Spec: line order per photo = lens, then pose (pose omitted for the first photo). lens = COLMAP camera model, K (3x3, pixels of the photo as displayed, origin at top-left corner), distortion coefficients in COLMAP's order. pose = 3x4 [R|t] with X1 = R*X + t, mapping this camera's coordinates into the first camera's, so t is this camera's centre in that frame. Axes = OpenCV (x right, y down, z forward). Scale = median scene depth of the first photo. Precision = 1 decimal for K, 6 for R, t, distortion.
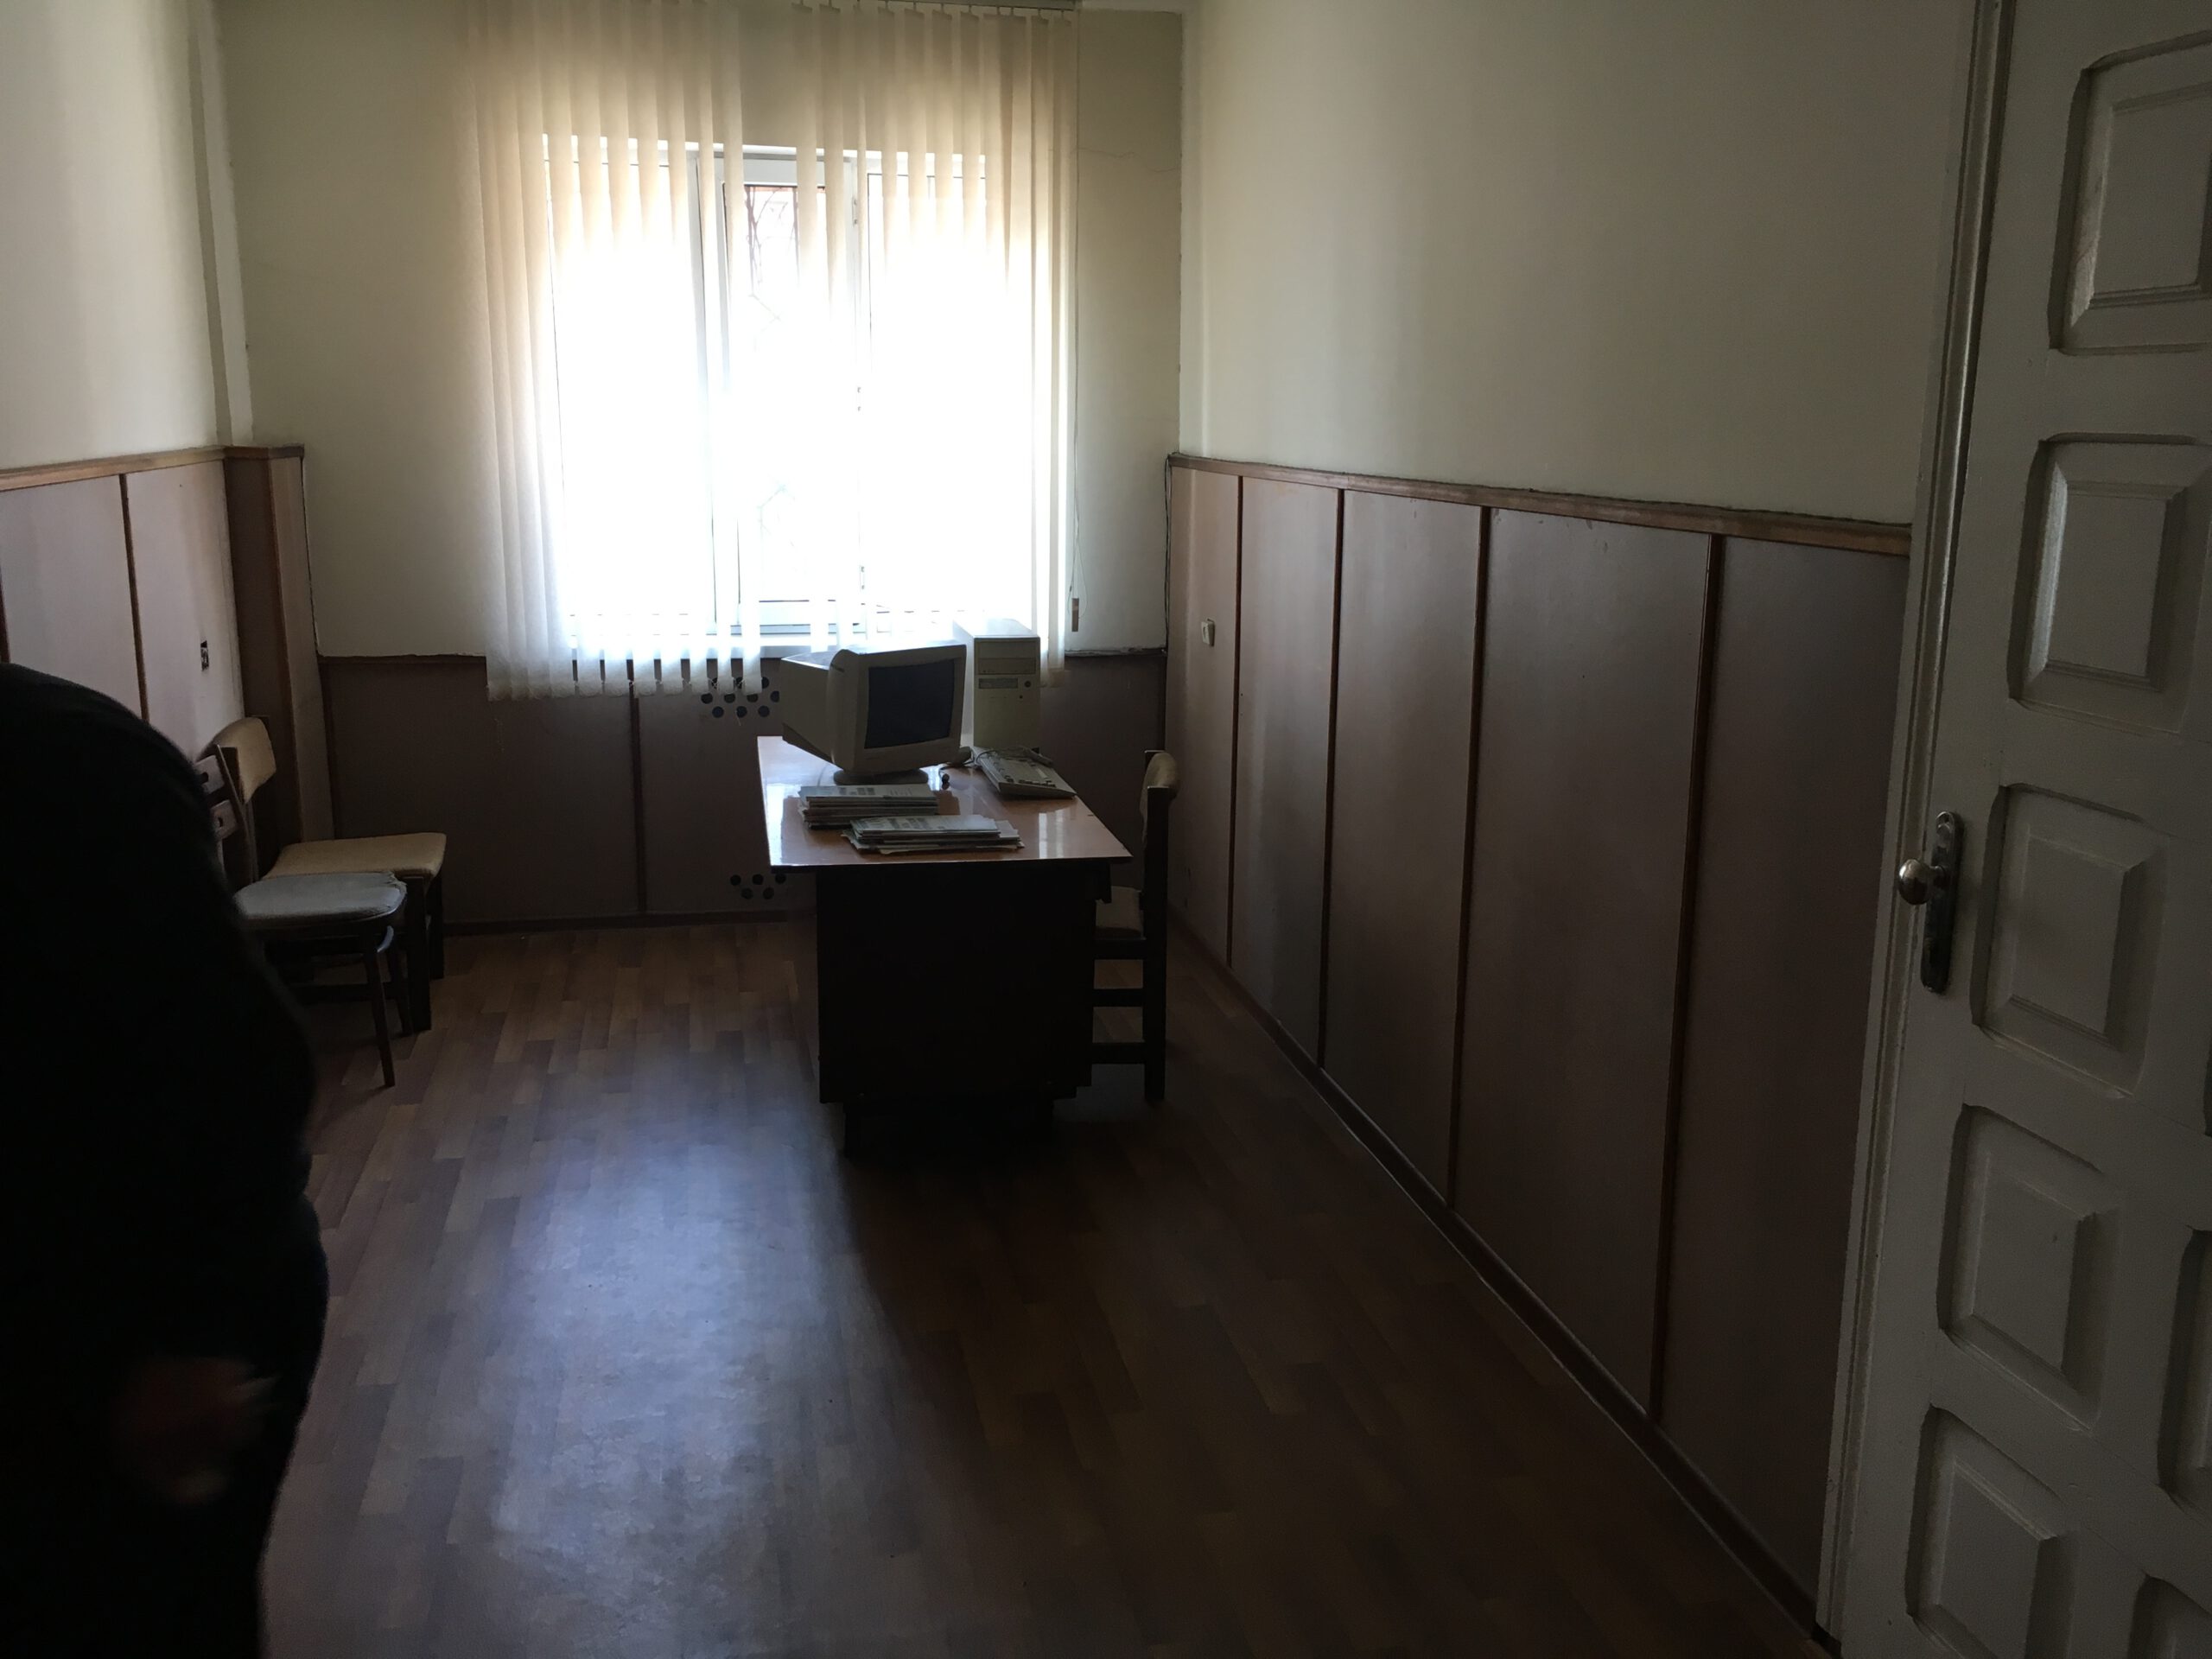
lens RADIAL K [[1909.6, 0, 1106.0], [0, 1909.6, 829.5], [0, 0, 1]] dist [0.076642, -0.091257]
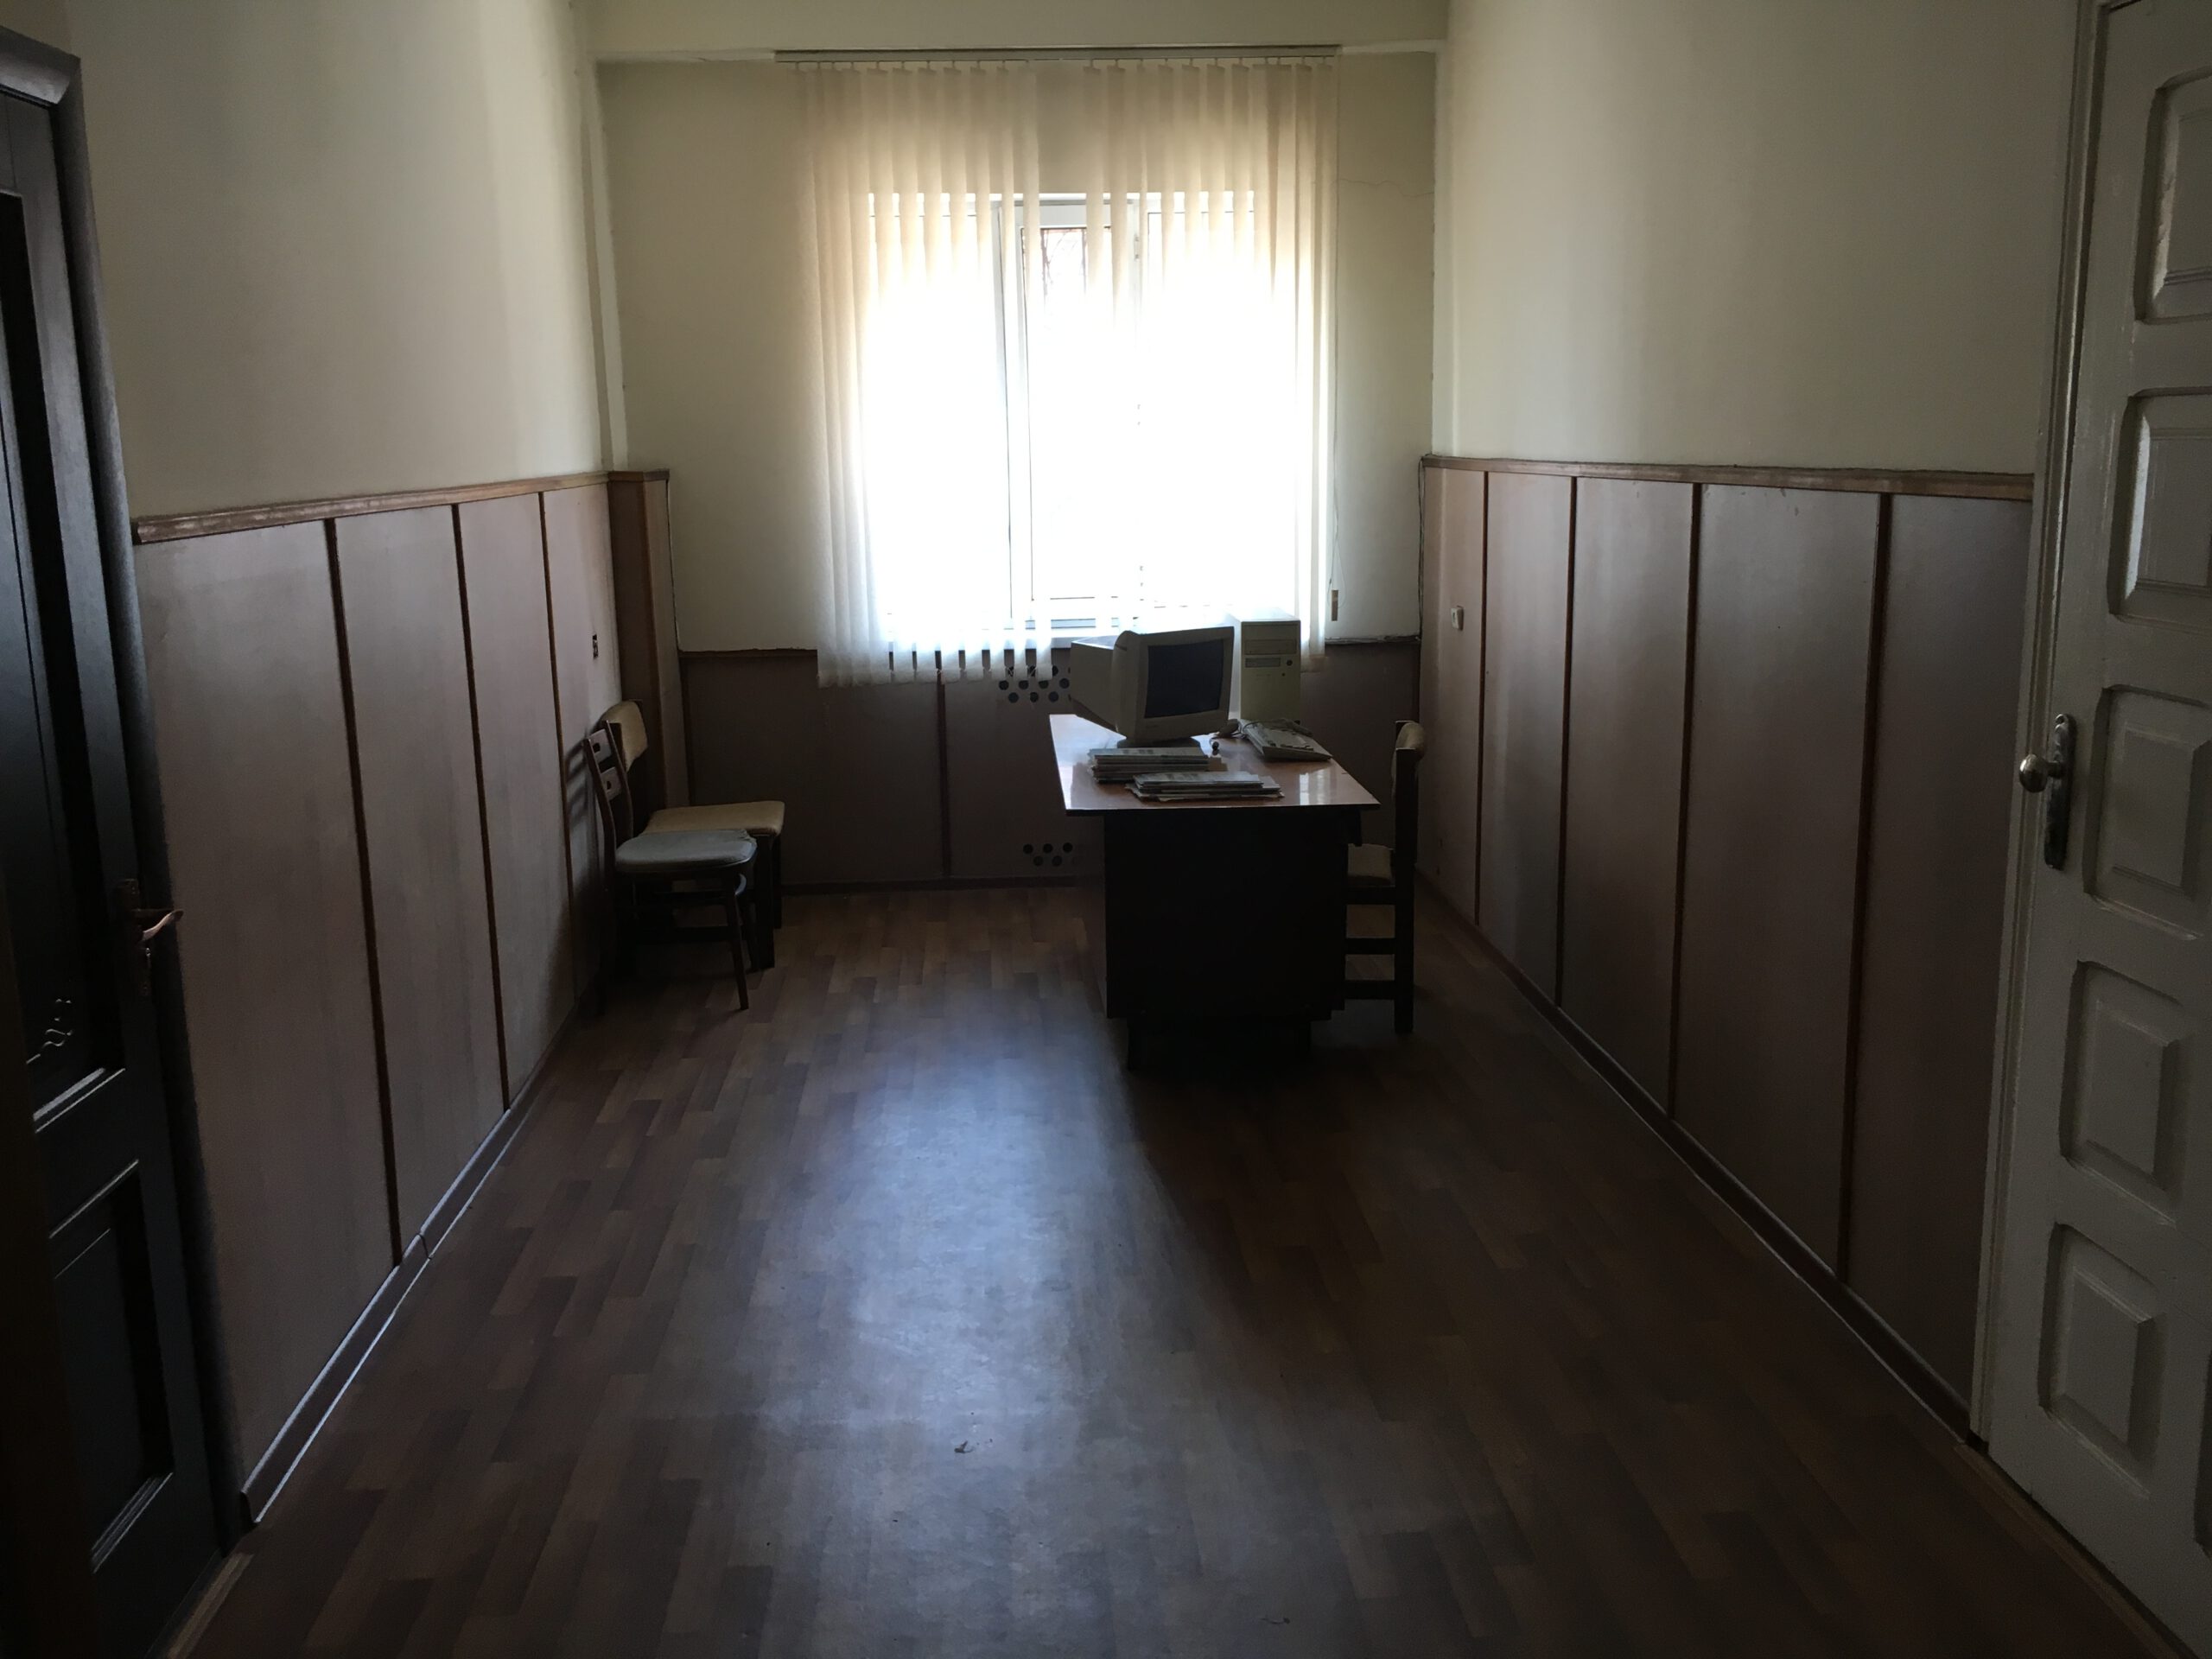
lens RADIAL K [[1909.6, 0, 1106.0], [0, 1909.6, 829.5], [0, 0, 1]] dist [0.076642, -0.091257]
pose [[0.990027, -0.000147, -0.140880, 0.010961], [-0.001694, 0.999915, -0.012949, 0.038280], [0.140870, 0.013059, 0.989942, -0.124981]]
